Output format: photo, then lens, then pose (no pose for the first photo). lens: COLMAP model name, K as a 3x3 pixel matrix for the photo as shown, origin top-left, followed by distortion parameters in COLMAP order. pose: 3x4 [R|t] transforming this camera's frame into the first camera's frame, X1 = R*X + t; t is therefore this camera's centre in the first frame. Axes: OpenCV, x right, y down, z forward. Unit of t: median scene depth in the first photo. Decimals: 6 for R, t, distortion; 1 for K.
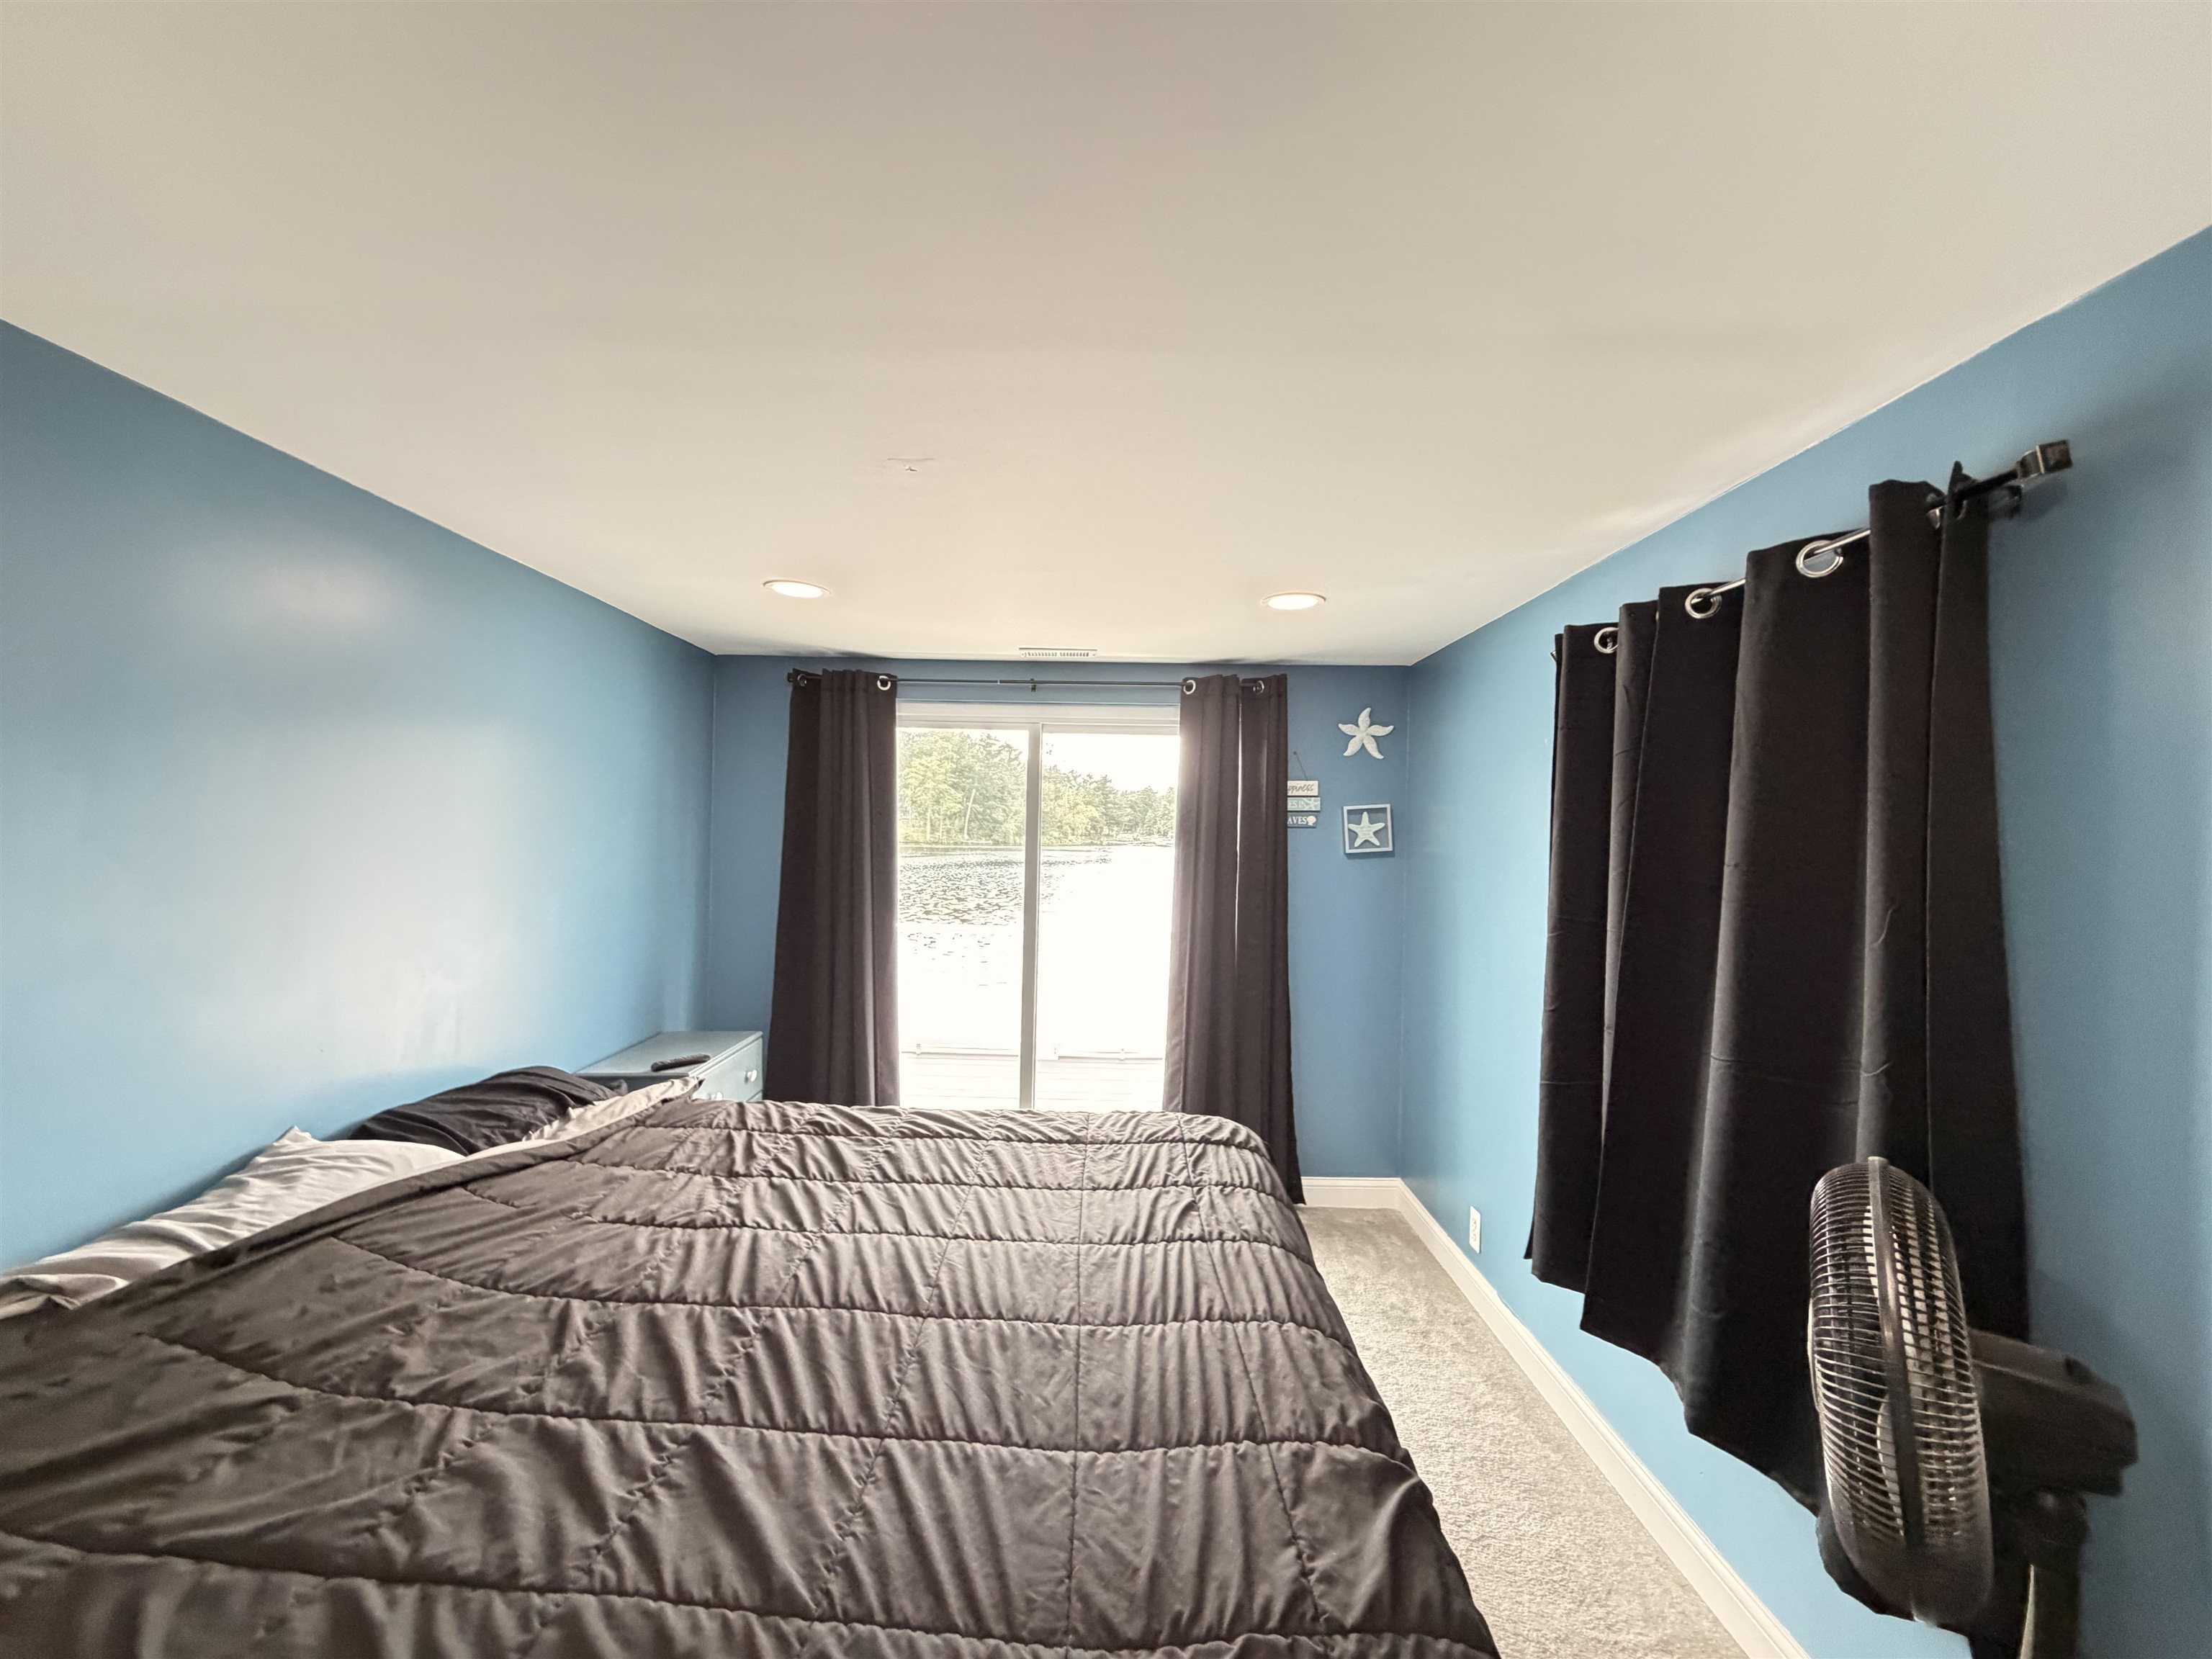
lens RADIAL K [[883.1, 0, 1103.8], [0, 883.1, 831.5], [0, 0, 1]] dist [-0.000193, 0.000325]
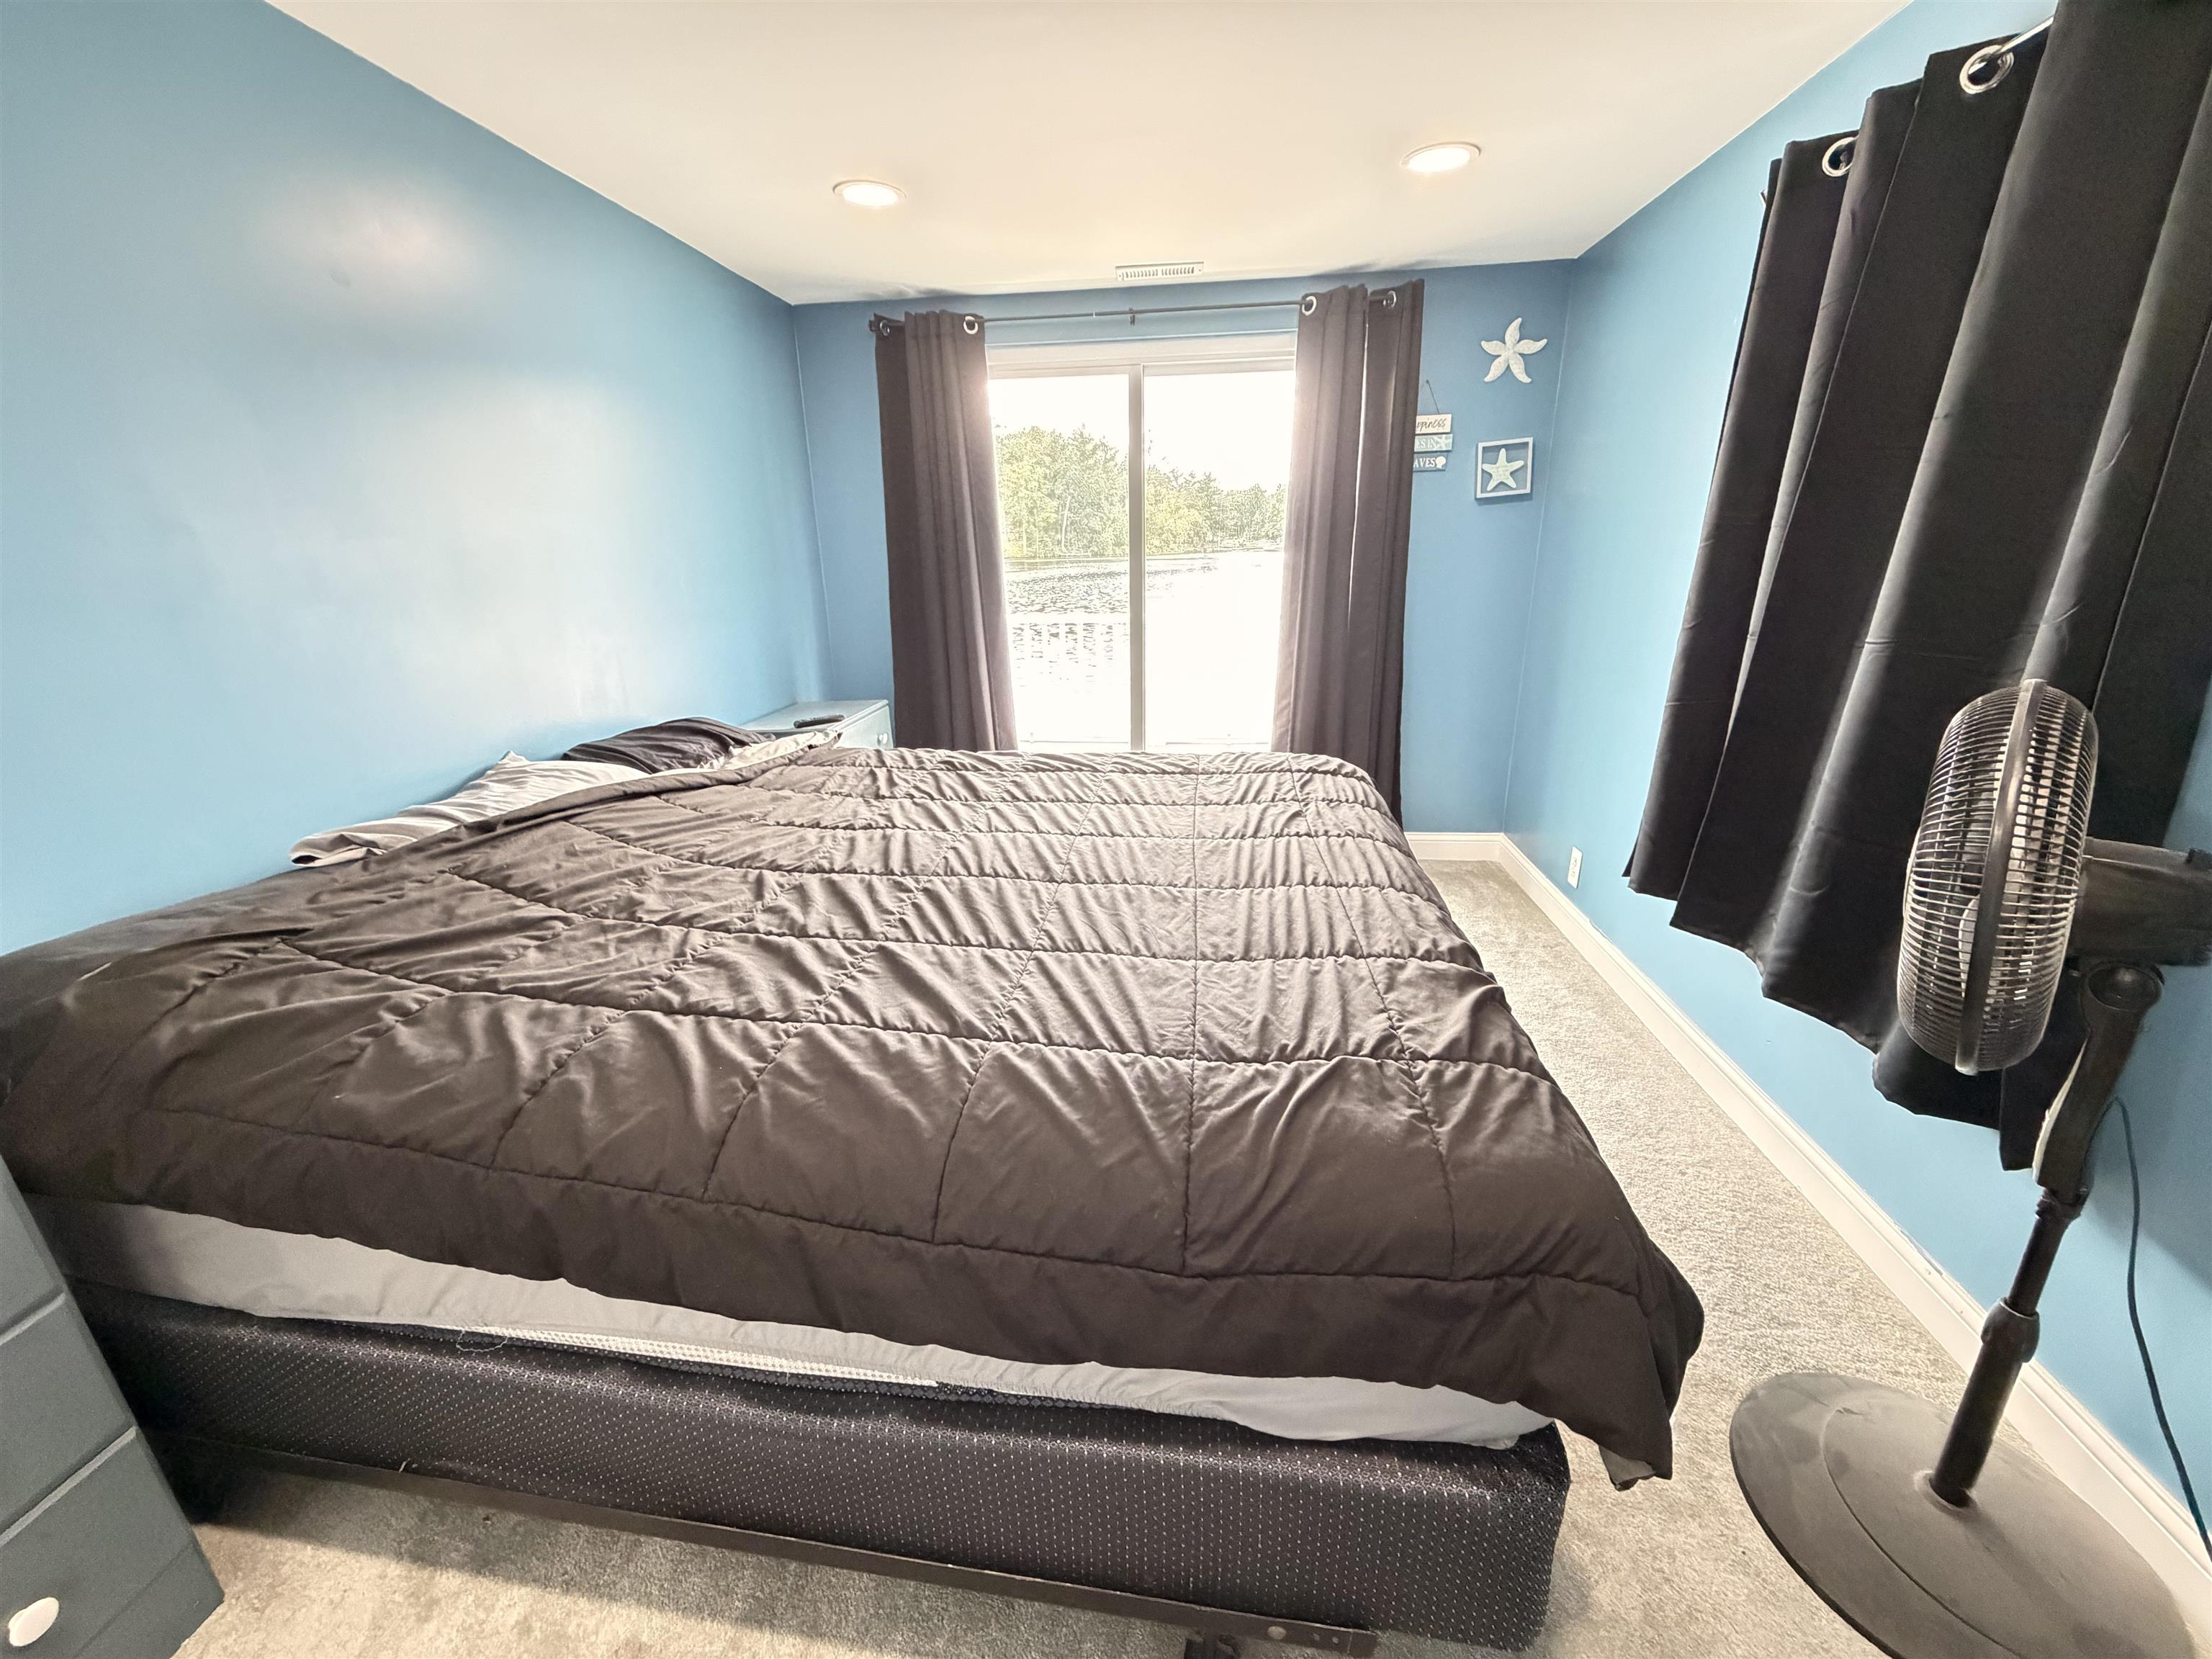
lens RADIAL K [[883.1, 0, 1104.9], [0, 883.1, 831.9], [0, 0, 1]] dist [-0.000193, 0.000325]
pose [[0.993180, -0.003318, -0.116544, -0.010697], [0.039751, 0.949340, 0.311727, 0.124350], [0.109605, -0.314234, 0.942997, -0.044549]]
